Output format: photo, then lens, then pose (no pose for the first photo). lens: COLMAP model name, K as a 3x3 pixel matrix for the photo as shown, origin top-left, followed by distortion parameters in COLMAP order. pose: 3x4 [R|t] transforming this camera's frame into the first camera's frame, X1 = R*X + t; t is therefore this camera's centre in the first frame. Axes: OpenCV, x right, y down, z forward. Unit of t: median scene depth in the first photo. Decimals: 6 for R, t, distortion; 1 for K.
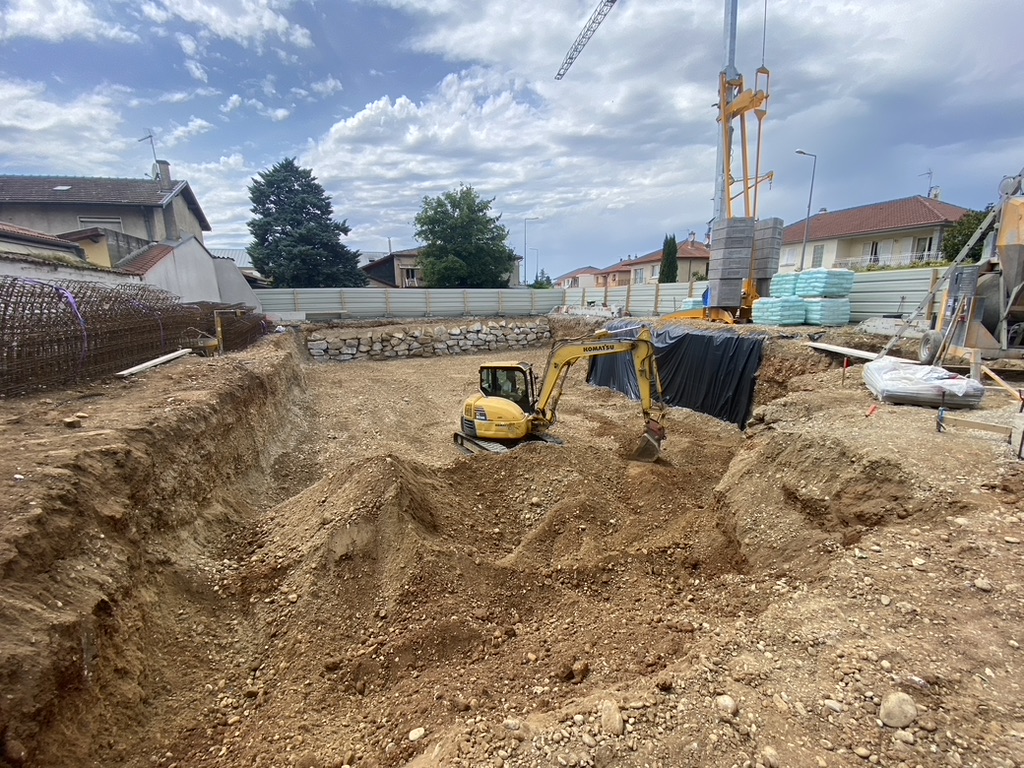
lens RADIAL K [[417.1, 0, 512.1], [0, 417.1, 387.5], [0, 0, 1]] dist [0.025600, -0.022432]
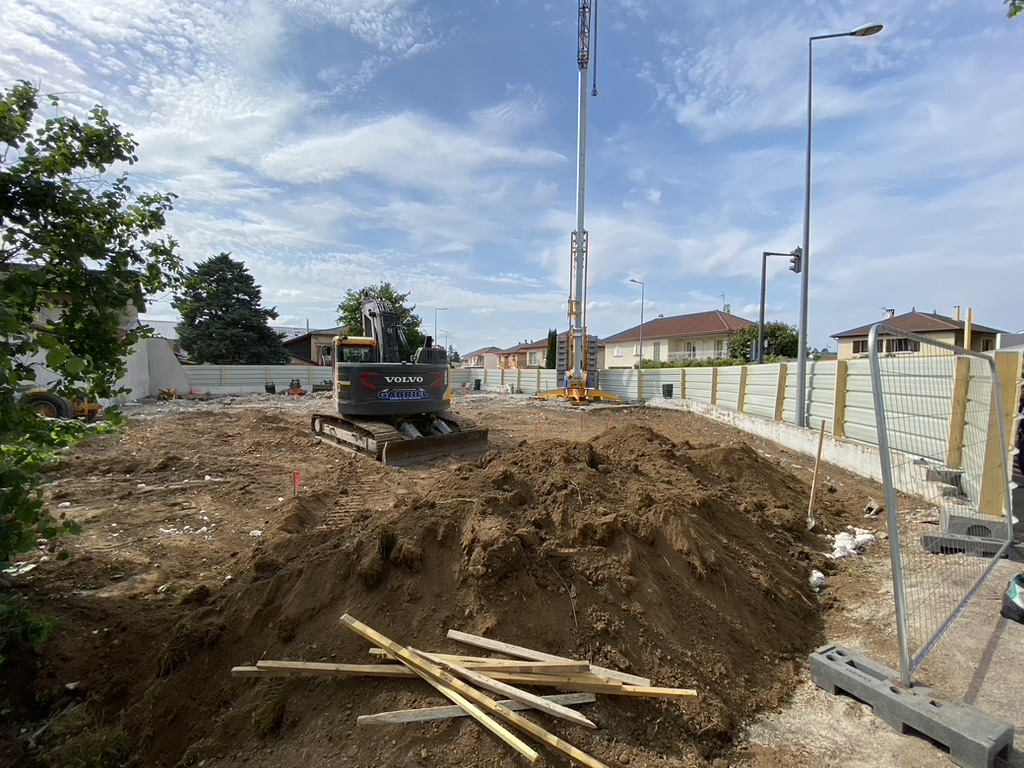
lens RADIAL K [[417.1, 0, 512.1], [0, 417.1, 387.5], [0, 0, 1]] dist [0.025600, -0.022432]
pose [[0.976460, 0.011723, 0.215380, -0.013036], [0.025521, 0.985230, -0.169326, 0.022709], [-0.214184, 0.170837, 0.961738, -0.183246]]
